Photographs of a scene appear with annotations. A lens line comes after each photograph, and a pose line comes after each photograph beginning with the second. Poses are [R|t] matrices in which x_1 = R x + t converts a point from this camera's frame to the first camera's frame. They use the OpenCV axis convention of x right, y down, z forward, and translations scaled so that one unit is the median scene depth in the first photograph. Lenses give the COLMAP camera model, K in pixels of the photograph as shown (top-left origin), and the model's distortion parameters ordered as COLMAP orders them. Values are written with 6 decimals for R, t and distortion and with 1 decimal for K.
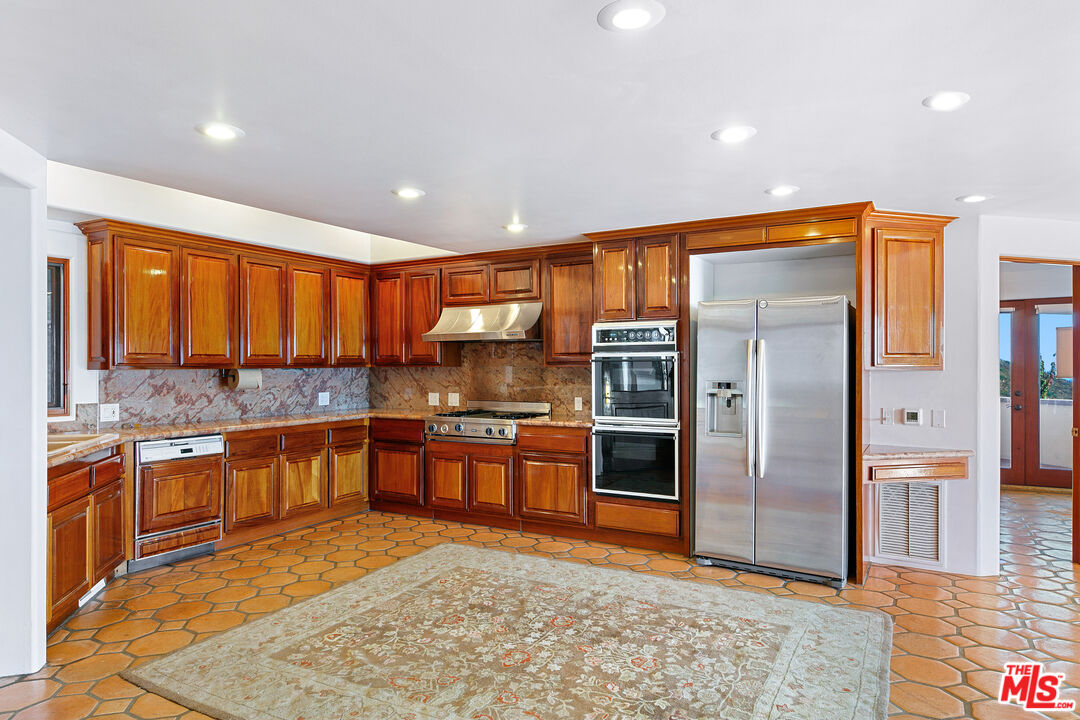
lens RADIAL K [[659.3, 0, 540.0], [0, 659.3, 360.0], [0, 0, 1]] dist [-0.000318, -0.000040]
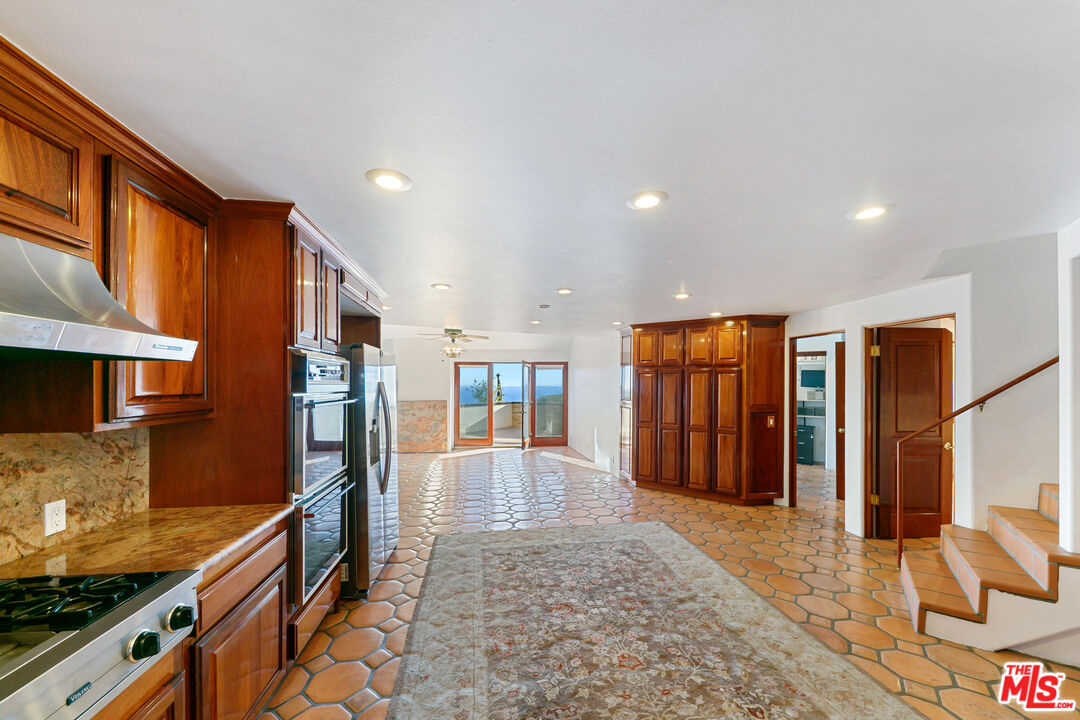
lens RADIAL K [[402.9, 0, 540.0], [0, 402.9, 386.3], [0, 0, 1]] dist [0.000388, 0.000038]
pose [[-0.622900, -0.000935, 0.782301, -0.534409], [-0.000289, 0.999999, 0.000964, -0.025137], [-0.782301, 0.000374, -0.622900, 1.507694]]
